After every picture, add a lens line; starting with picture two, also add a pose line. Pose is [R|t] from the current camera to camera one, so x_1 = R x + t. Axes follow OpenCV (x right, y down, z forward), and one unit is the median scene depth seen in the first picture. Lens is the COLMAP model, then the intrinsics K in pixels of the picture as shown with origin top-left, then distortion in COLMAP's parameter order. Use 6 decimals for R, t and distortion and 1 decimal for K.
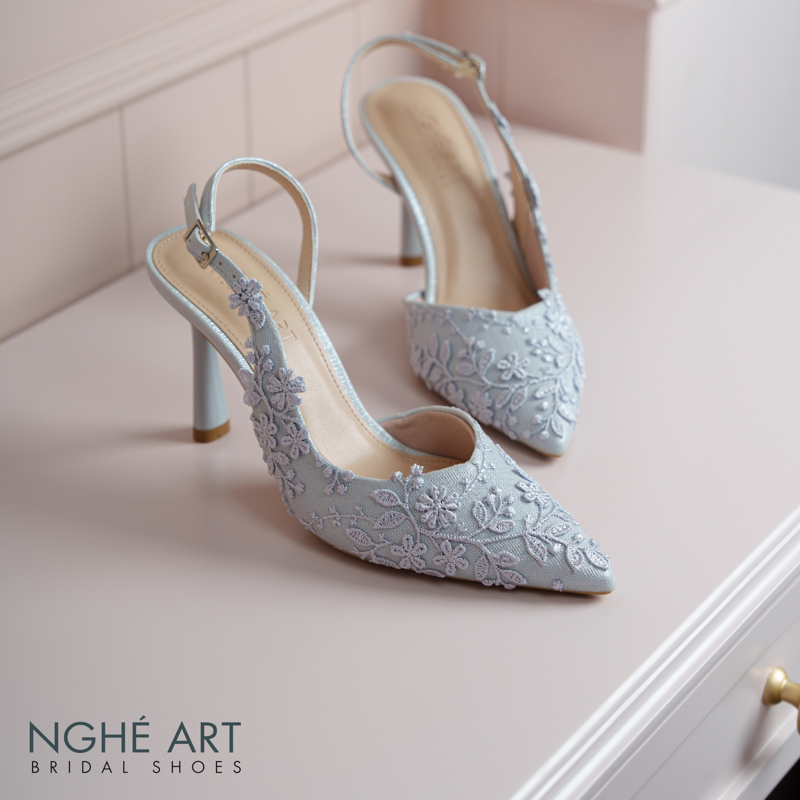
lens RADIAL K [[2004.3, 0, 400.0], [0, 2004.3, 400.0], [0, 0, 1]] dist [0.115907, 0.637007]
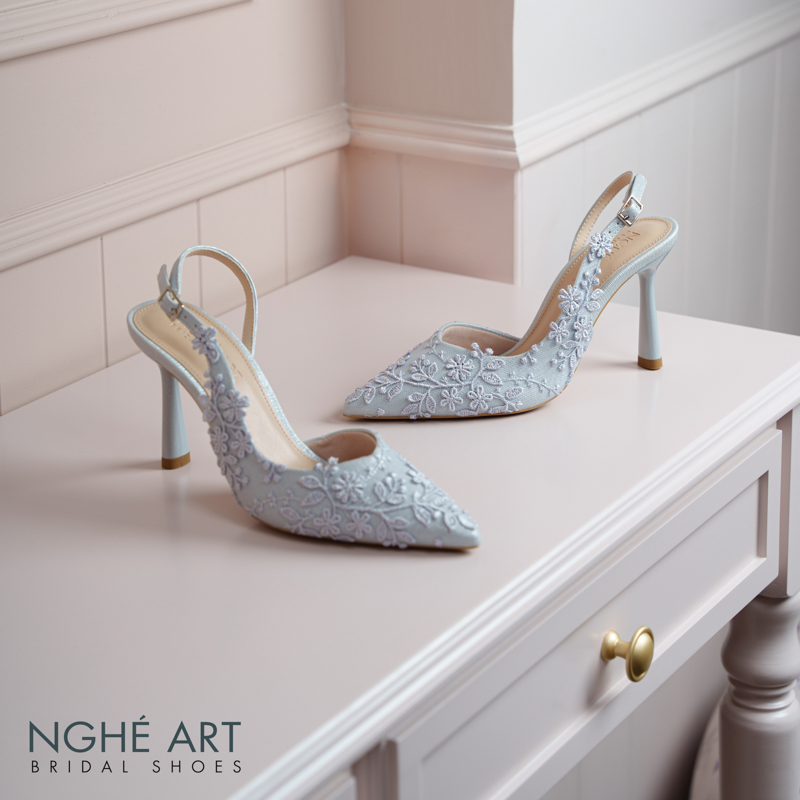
lens RADIAL K [[2004.3, 0, 400.0], [0, 2004.3, 400.0], [0, 0, 1]] dist [0.115907, 0.637007]
pose [[0.999384, -0.009410, 0.033820, 0.008220], [0.014273, 0.989098, -0.146563, 0.189785], [-0.032072, 0.146955, 0.988623, -0.330849]]
